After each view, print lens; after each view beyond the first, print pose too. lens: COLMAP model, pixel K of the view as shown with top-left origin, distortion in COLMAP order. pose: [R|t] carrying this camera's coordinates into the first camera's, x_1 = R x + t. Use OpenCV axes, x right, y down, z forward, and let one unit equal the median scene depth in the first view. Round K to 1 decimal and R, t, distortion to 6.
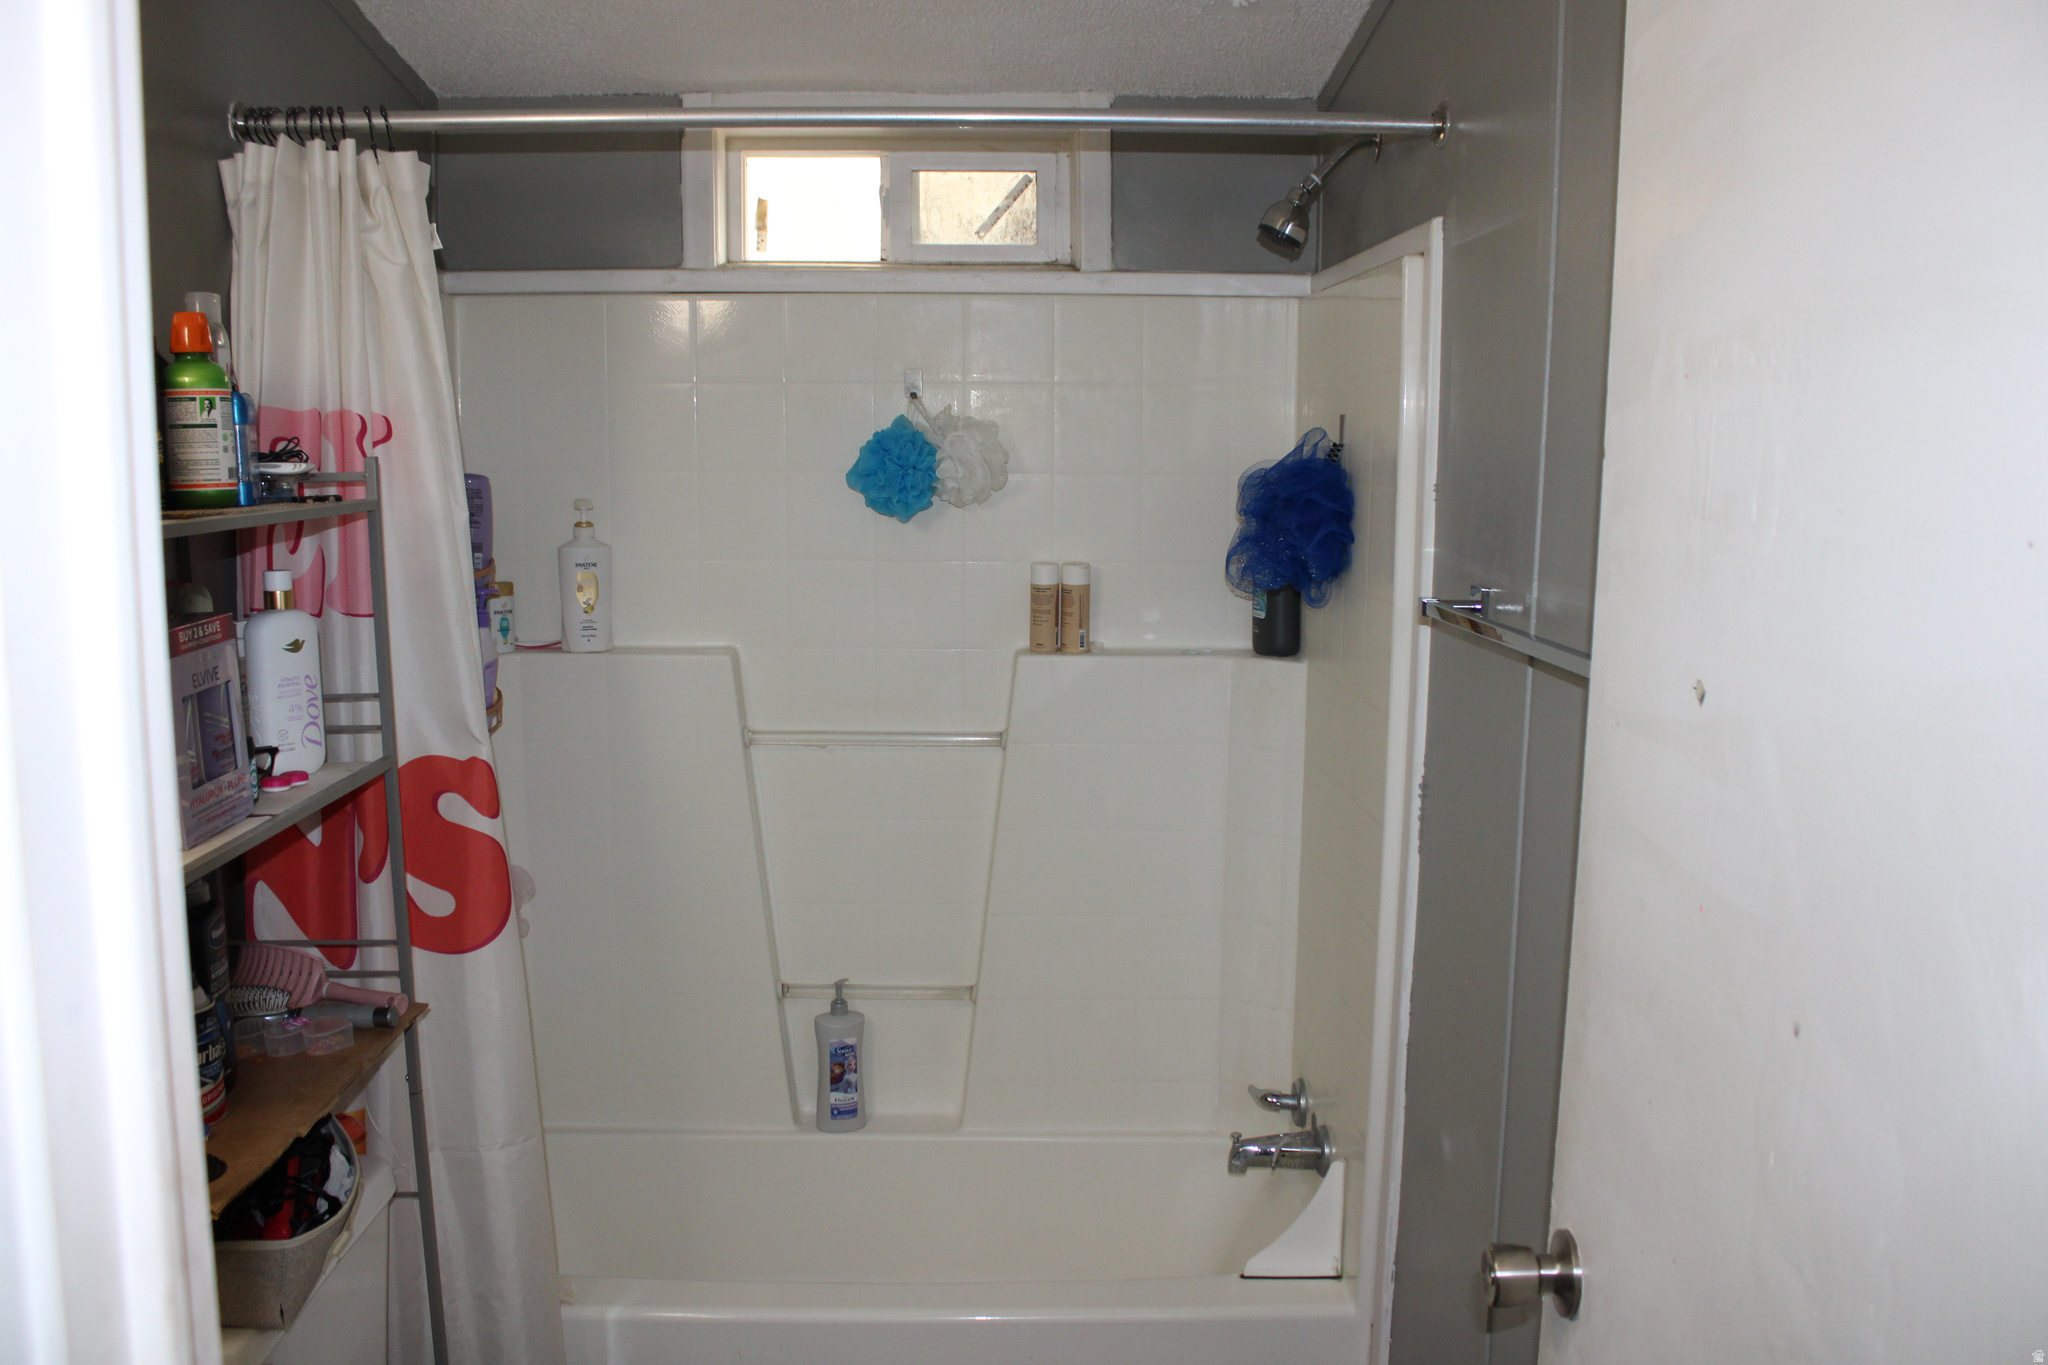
lens RADIAL K [[1679.6, 0, 1024.0], [0, 1679.6, 682.5], [0, 0, 1]] dist [-0.169552, 0.157365]
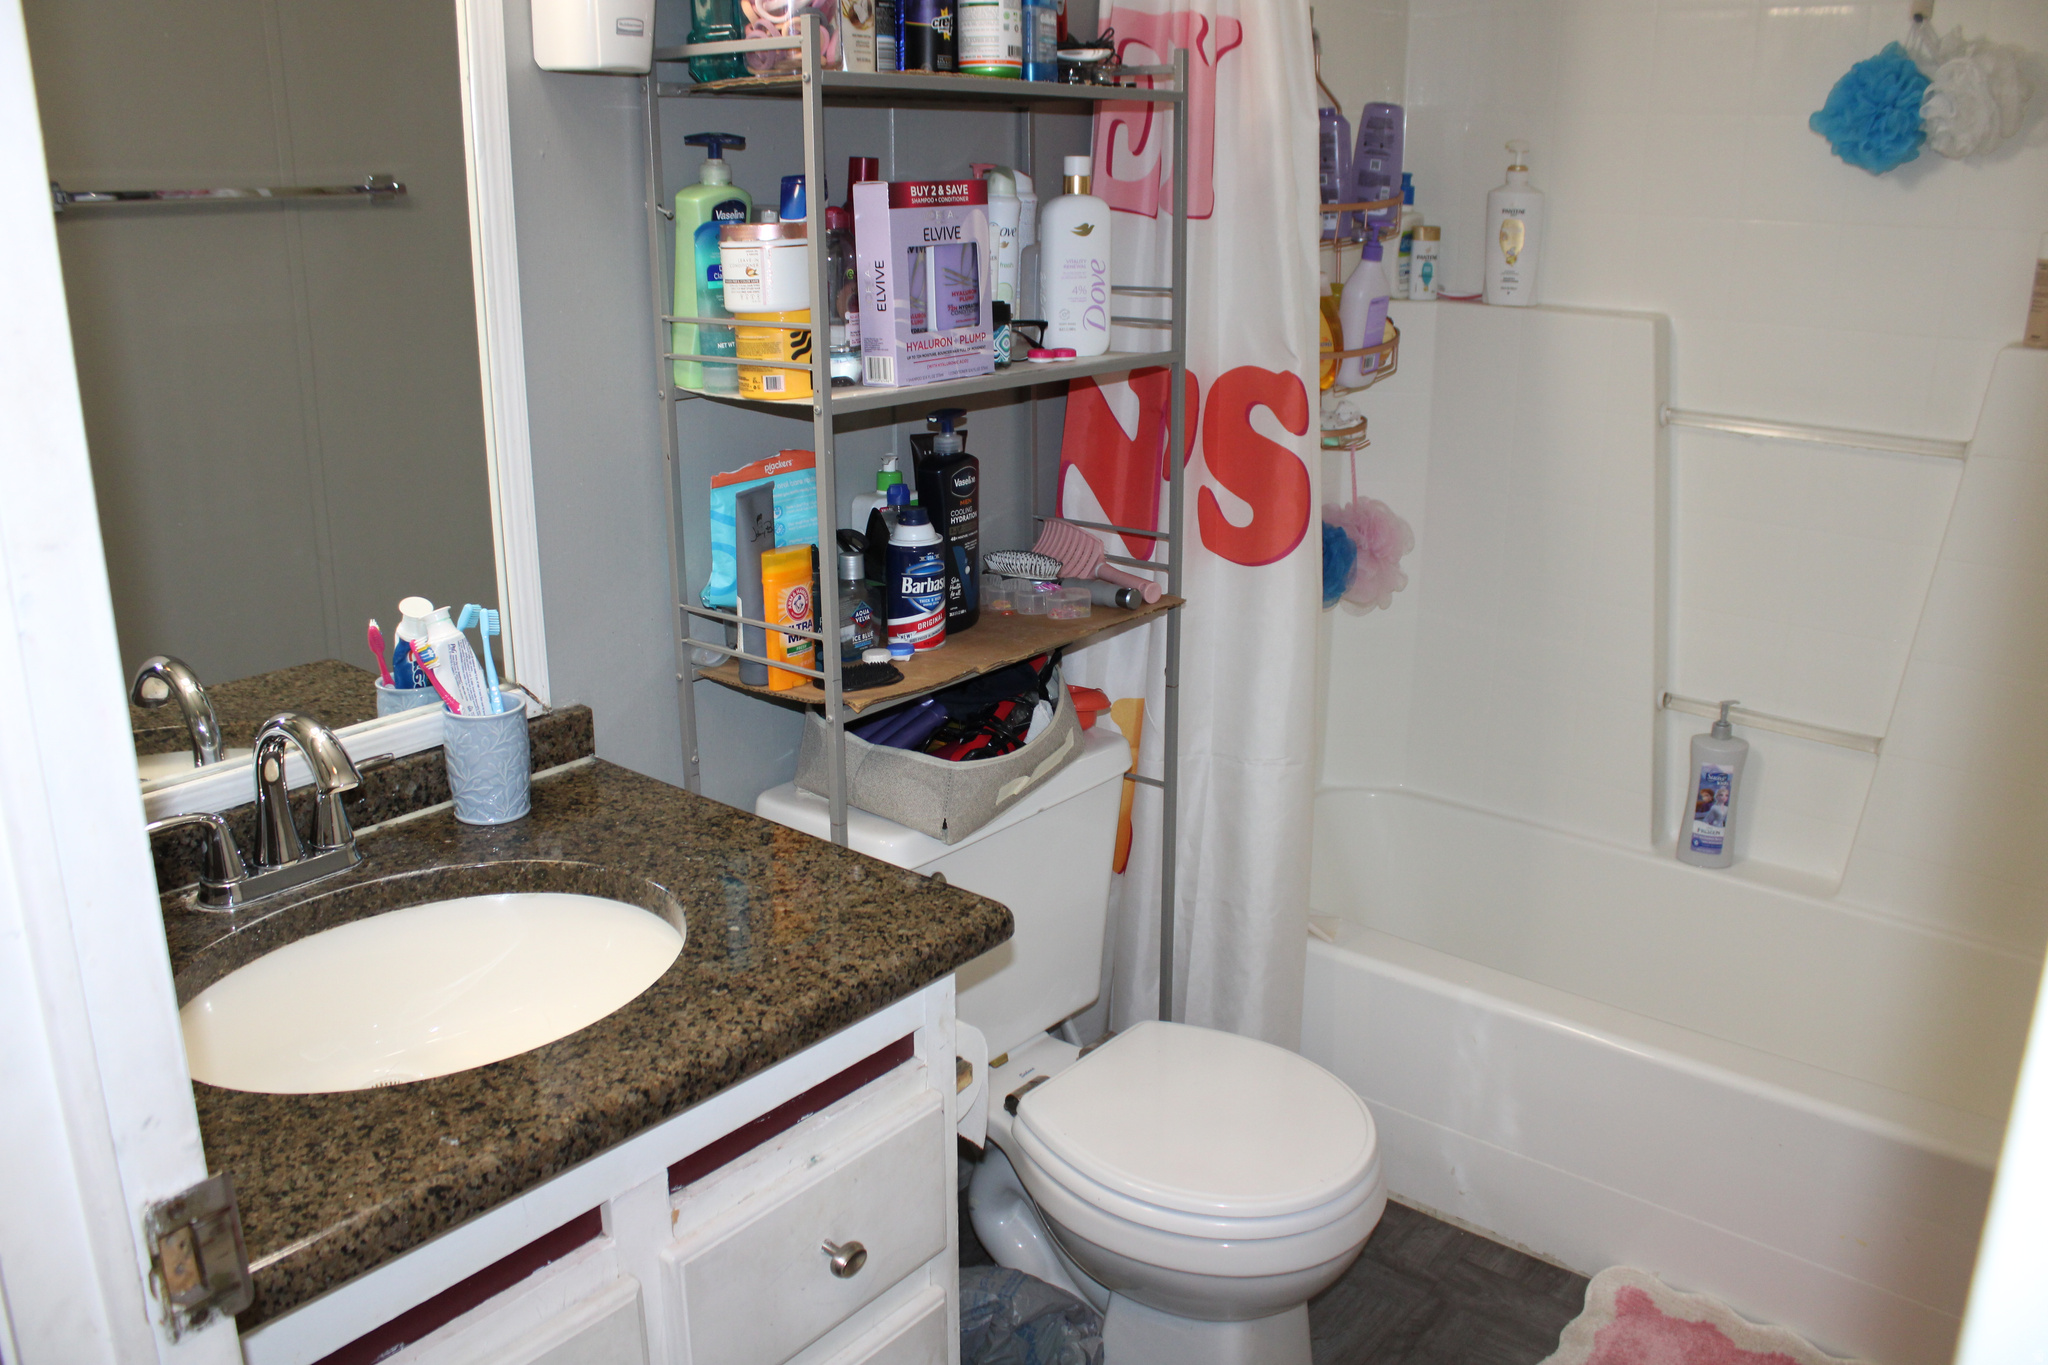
lens RADIAL K [[1679.6, 0, 1024.0], [0, 1679.6, 682.5], [0, 0, 1]] dist [-0.169552, 0.157365]
pose [[0.763186, 0.195469, -0.615906, 0.148186], [-0.095707, 0.976830, 0.191422, 0.038655], [0.639052, -0.087144, 0.764211, 0.090973]]
